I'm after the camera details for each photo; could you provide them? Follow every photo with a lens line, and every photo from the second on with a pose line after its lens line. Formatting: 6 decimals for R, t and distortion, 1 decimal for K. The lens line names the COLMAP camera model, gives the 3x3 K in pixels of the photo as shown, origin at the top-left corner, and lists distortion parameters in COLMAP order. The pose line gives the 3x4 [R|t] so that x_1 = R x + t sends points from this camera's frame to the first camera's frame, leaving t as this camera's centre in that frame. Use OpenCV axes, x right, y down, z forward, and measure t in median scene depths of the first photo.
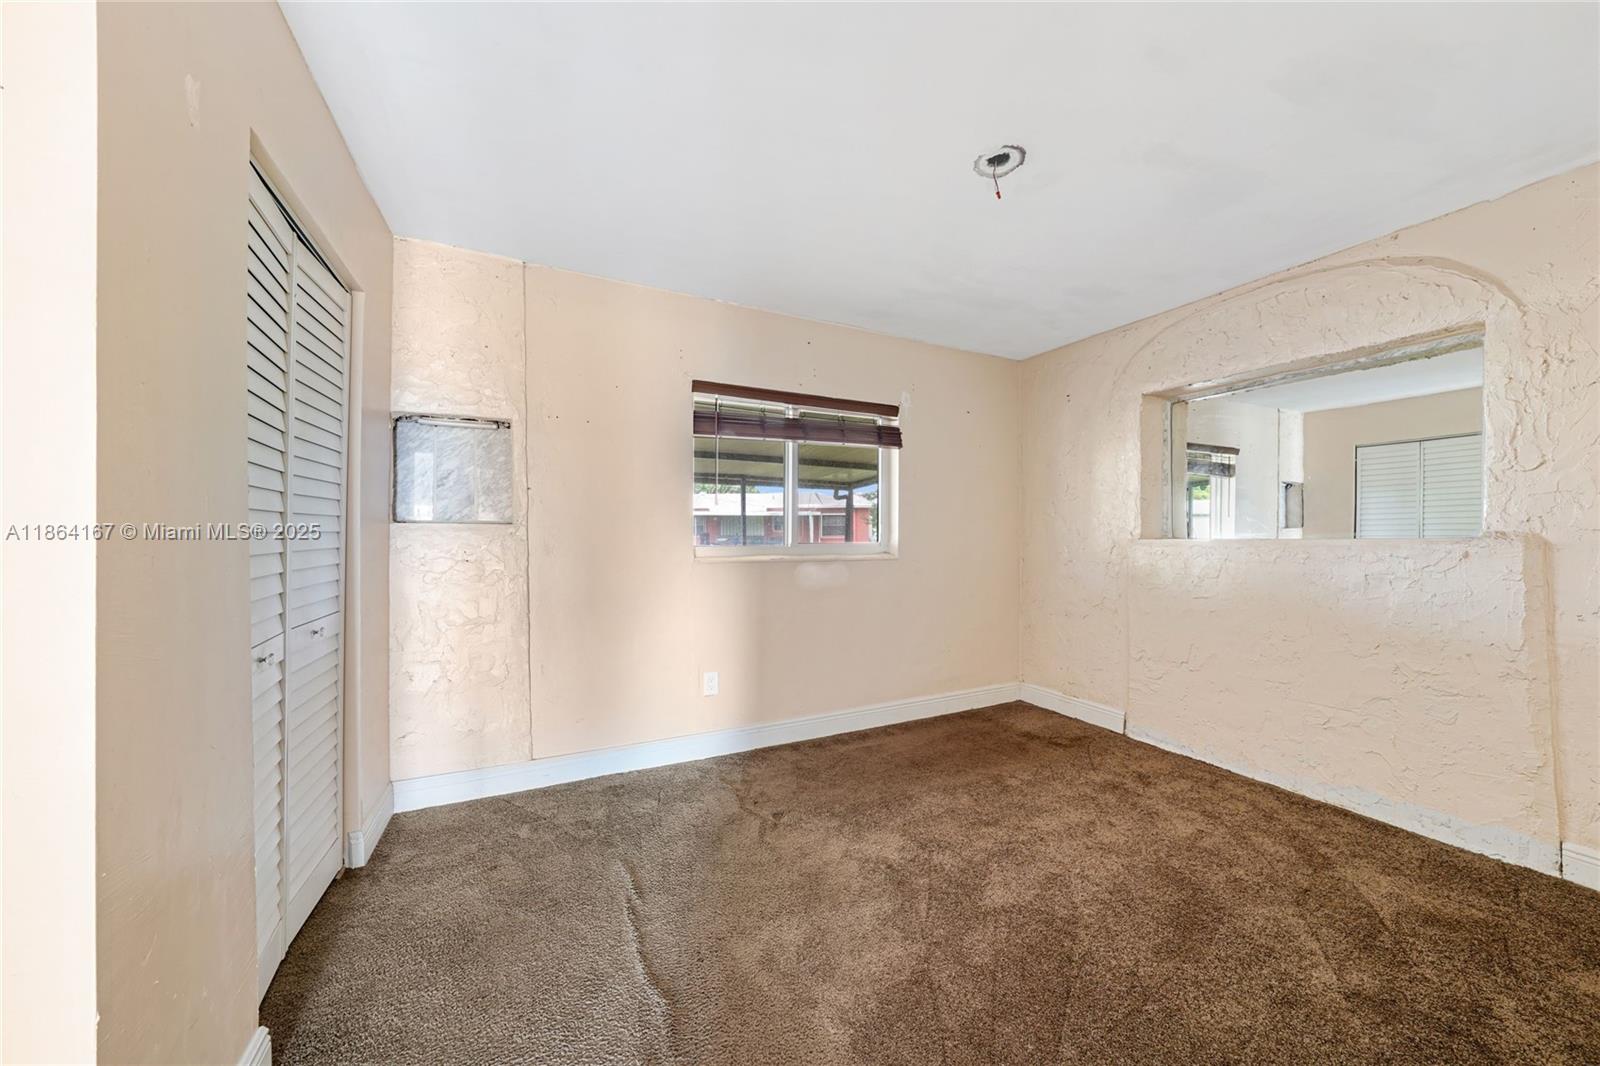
lens RADIAL K [[581.1, 0, 824.6], [0, 581.1, 529.6], [0, 0, 1]] dist [-0.017161, 0.007572]
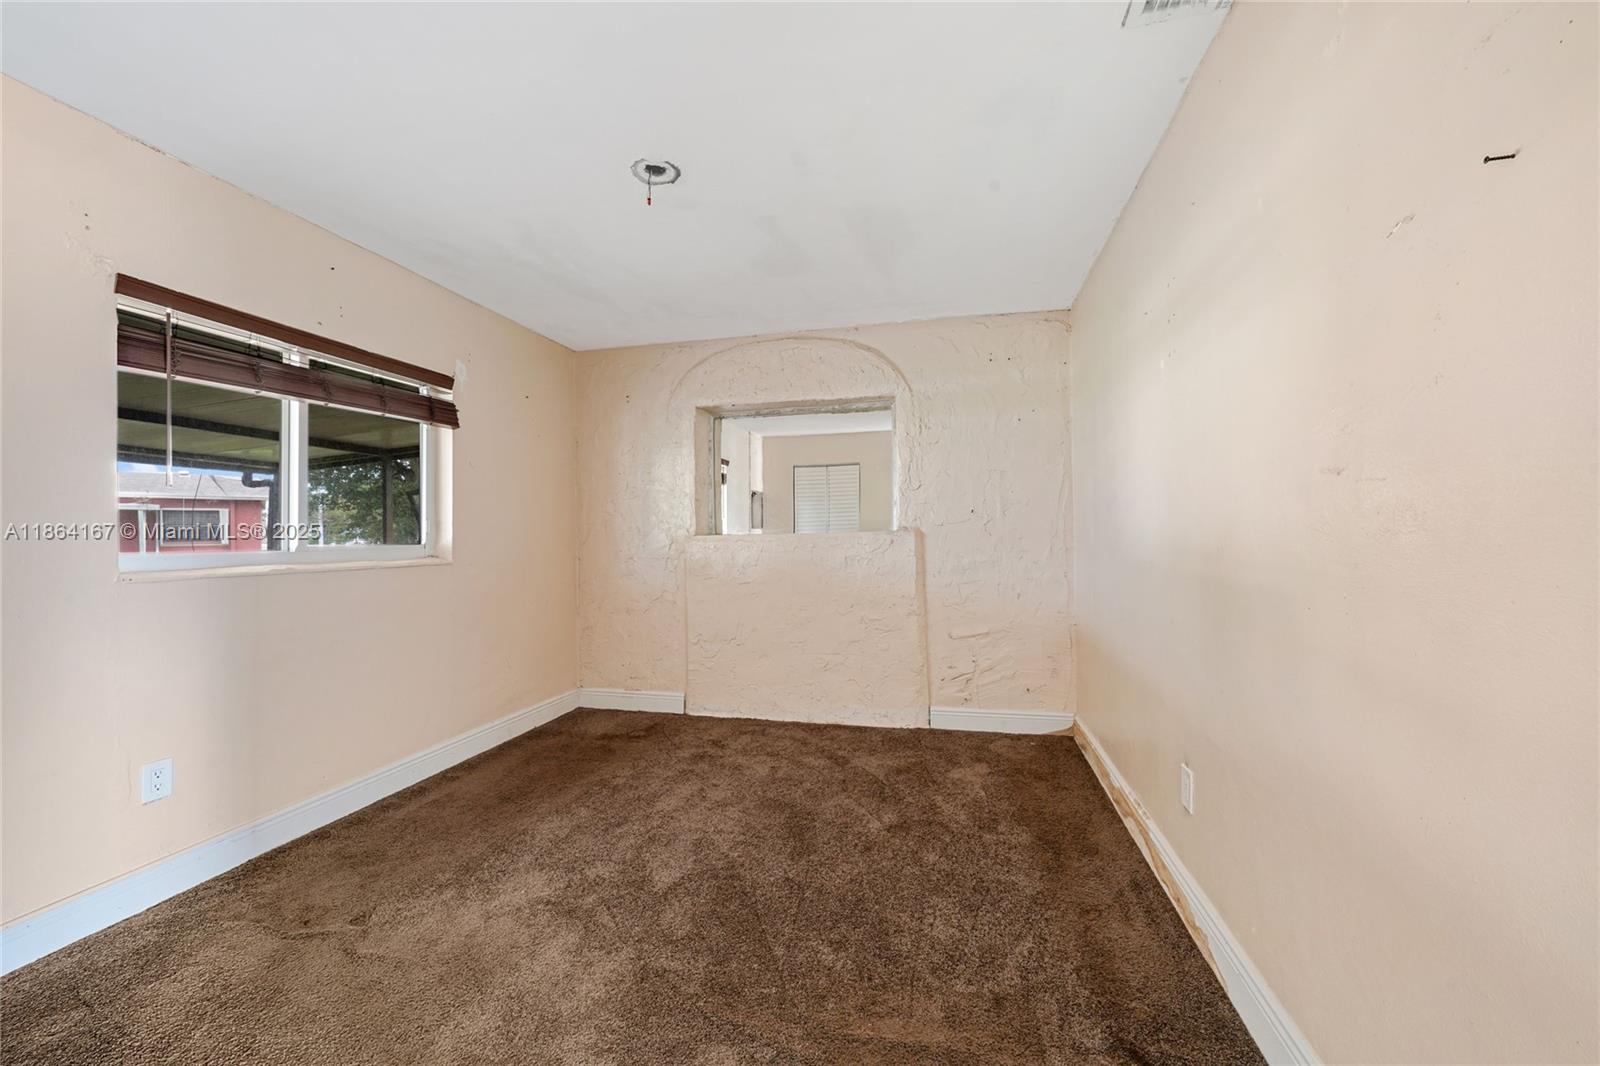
lens RADIAL K [[661.2, 0, 795.7], [0, 661.2, 523.3], [0, 0, 1]] dist [0.001691, 0.004727]
pose [[0.630973, 0.006236, 0.775780, -0.366809], [0.007856, 0.999865, -0.014428, 0.014508], [-0.775765, 0.015198, 0.630838, 0.045216]]
